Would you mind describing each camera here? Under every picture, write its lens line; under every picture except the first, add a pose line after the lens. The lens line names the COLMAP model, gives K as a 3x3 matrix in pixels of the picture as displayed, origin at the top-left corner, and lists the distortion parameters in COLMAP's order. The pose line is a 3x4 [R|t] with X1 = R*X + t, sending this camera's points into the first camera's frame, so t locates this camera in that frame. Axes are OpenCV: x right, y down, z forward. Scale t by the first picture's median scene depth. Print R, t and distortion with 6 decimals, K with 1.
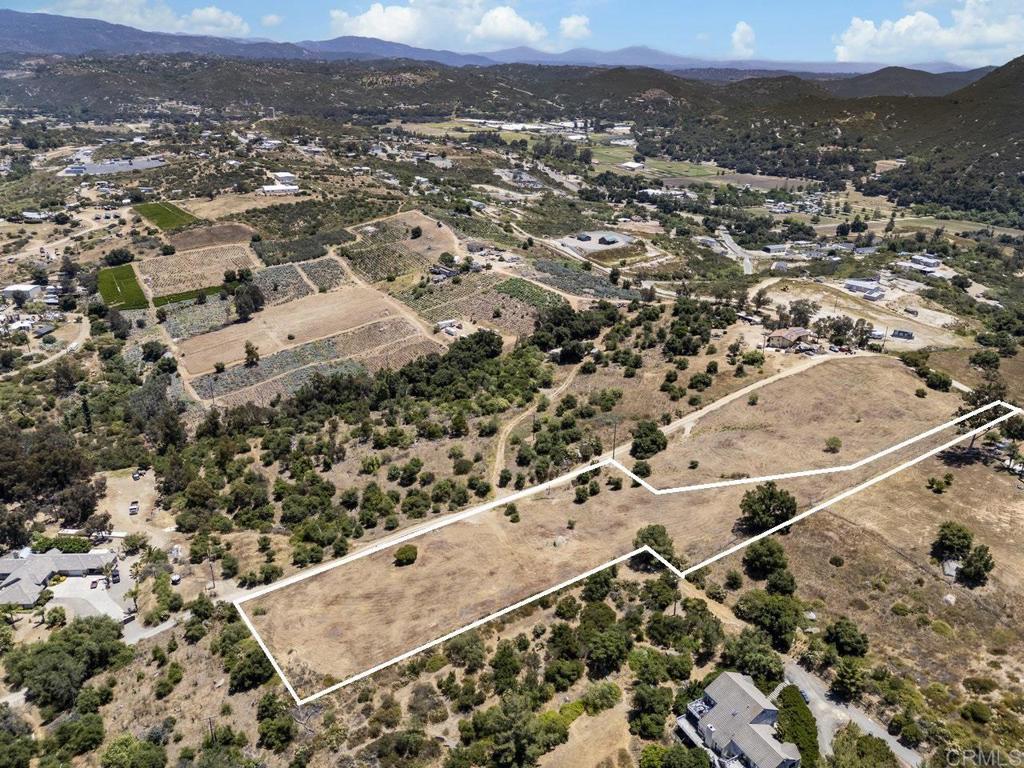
lens RADIAL K [[752.4, 0, 512.0], [0, 752.4, 384.0], [0, 0, 1]] dist [0.075548, -0.074121]
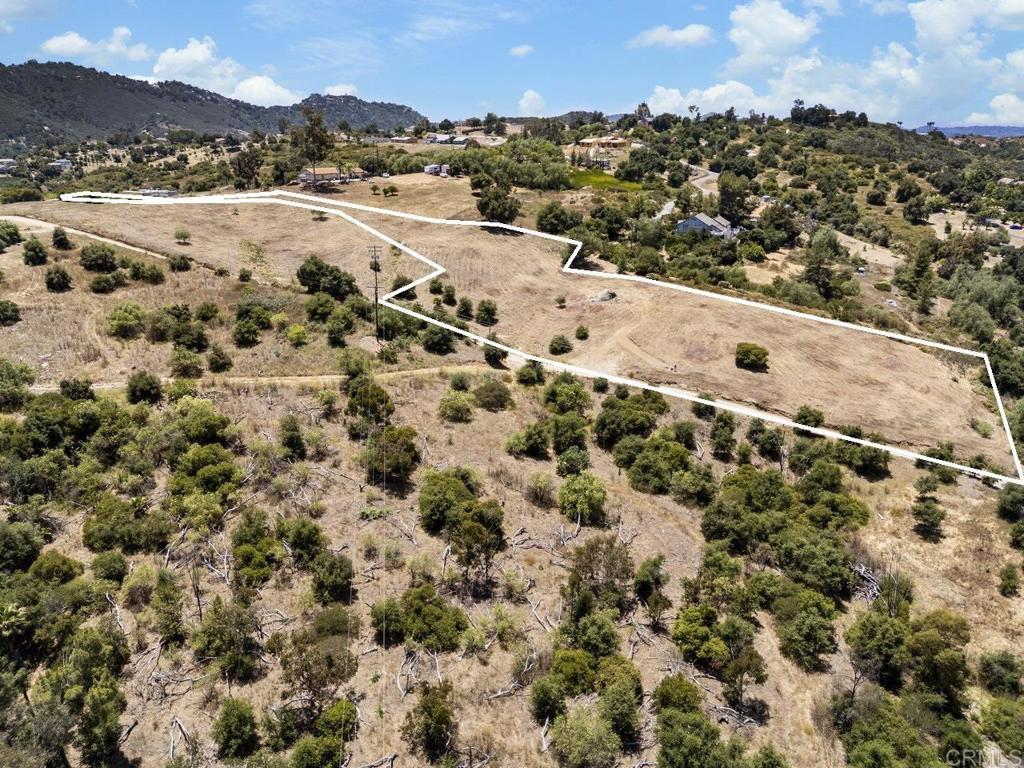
lens RADIAL K [[752.4, 0, 512.0], [0, 752.4, 384.0], [0, 0, 1]] dist [0.075548, -0.074121]
pose [[-0.572718, -0.285774, 0.768328, -0.500875], [0.302306, 0.797579, 0.521995, -0.170375], [-0.761975, 0.531226, -0.370396, 1.284771]]
